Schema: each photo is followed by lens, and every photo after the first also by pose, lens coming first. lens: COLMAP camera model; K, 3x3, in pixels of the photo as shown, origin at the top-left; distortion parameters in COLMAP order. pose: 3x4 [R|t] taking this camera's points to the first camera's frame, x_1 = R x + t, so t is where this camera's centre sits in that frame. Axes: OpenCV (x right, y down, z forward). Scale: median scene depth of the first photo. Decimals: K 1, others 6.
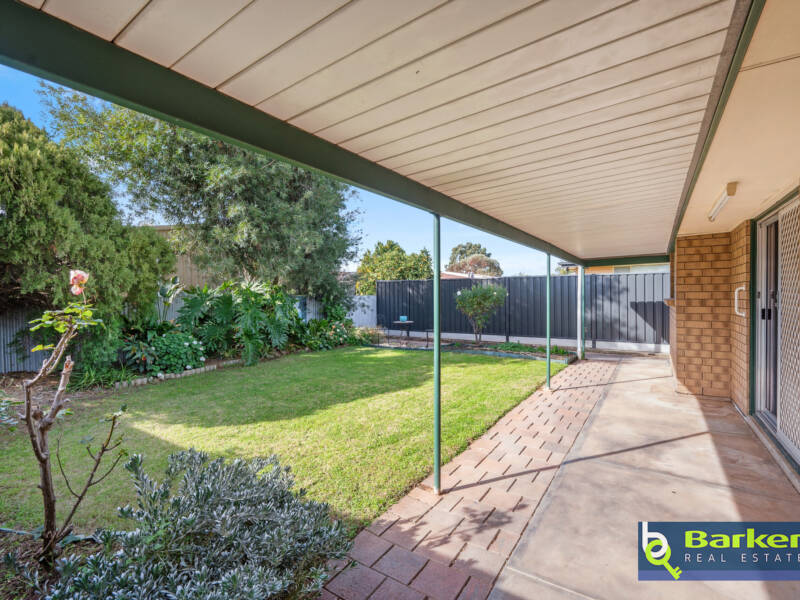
lens RADIAL K [[379.7, 0, 418.2], [0, 379.7, 297.0], [0, 0, 1]] dist [0.021852, -0.000833]
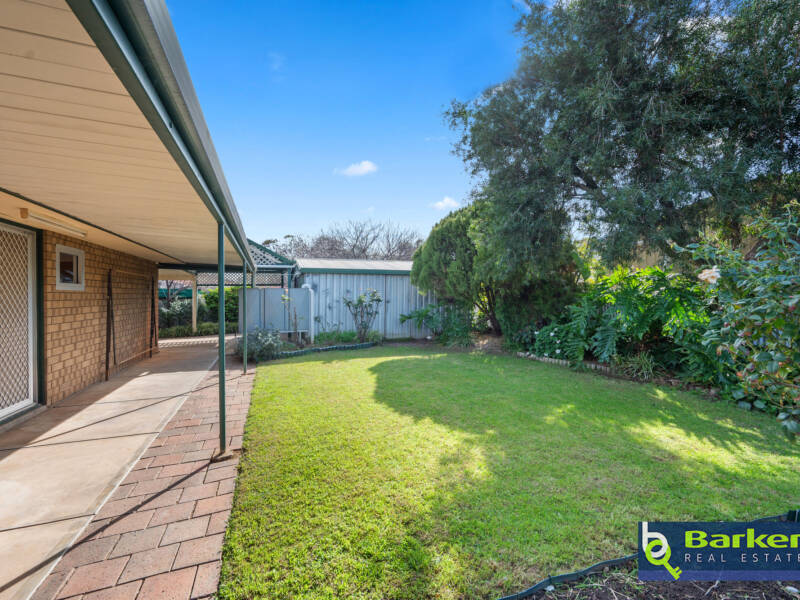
lens RADIAL K [[359.7, 0, 397.8], [0, 359.7, 300.3], [0, 0, 1]] dist [0.002020, 0.000820]
pose [[-0.608938, 0.022353, -0.792903, 0.629386], [0.004420, 0.999683, 0.024788, -0.010318], [0.793206, 0.011589, -0.608843, 1.570276]]
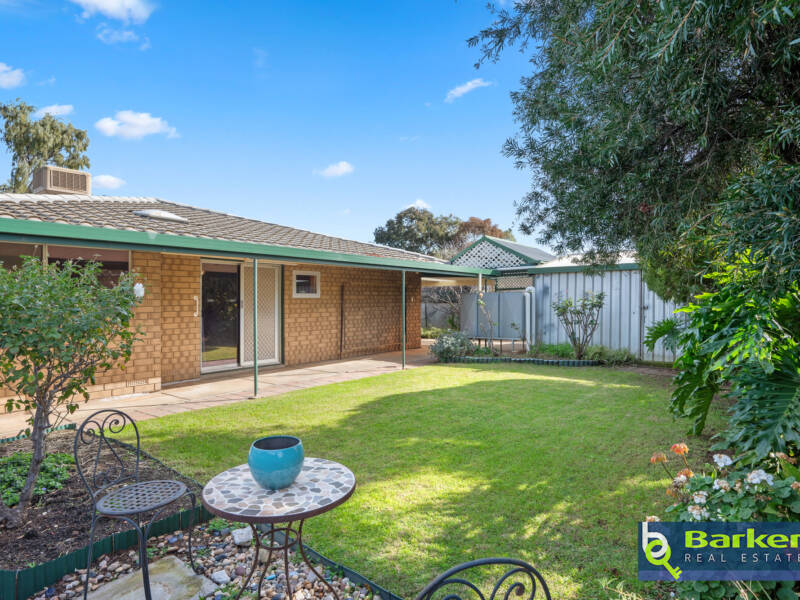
lens RADIAL K [[456.0, 0, 403.0], [0, 456.0, 302.4], [0, 0, 1]] dist [-0.002203, 0.004184]
pose [[-0.994247, 0.017125, 0.105736, -0.150791], [0.017815, 0.999826, 0.005586, -0.000577], [-0.105622, 0.007437, -0.994379, 2.140738]]
